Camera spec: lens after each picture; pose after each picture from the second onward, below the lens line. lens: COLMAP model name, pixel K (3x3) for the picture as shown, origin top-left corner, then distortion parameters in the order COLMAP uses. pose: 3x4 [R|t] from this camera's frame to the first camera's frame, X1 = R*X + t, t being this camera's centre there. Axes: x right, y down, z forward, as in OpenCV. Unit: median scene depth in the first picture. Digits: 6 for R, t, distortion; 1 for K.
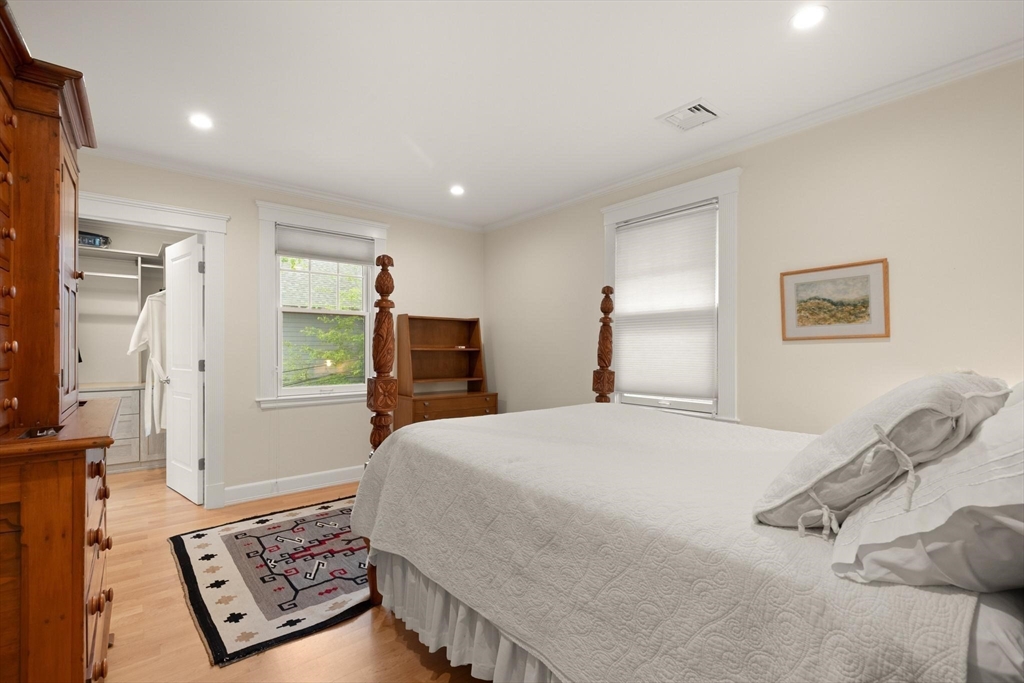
lens RADIAL K [[468.9, 0, 521.6], [0, 468.9, 343.3], [0, 0, 1]] dist [0.006142, -0.002407]
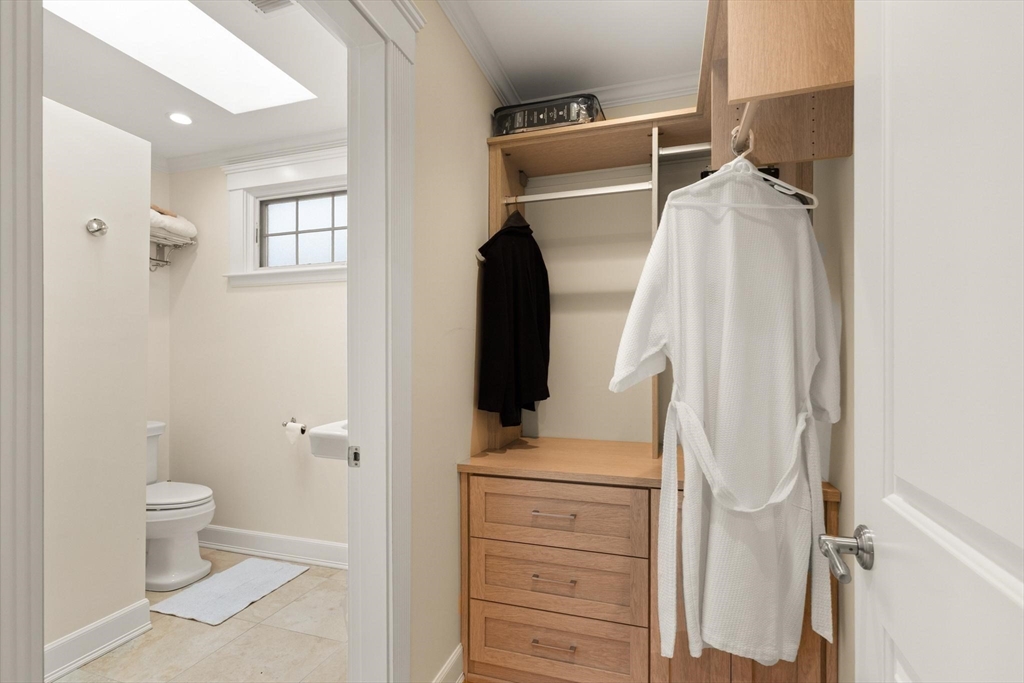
lens RADIAL K [[468.9, 0, 501.7], [0, 468.9, 352.3], [0, 0, 1]] dist [0.006142, -0.002407]
pose [[0.506416, 0.005208, -0.862273, -0.574306], [-0.001903, 0.999986, 0.004923, -0.001249], [0.862287, -0.000852, 0.506419, 0.736839]]
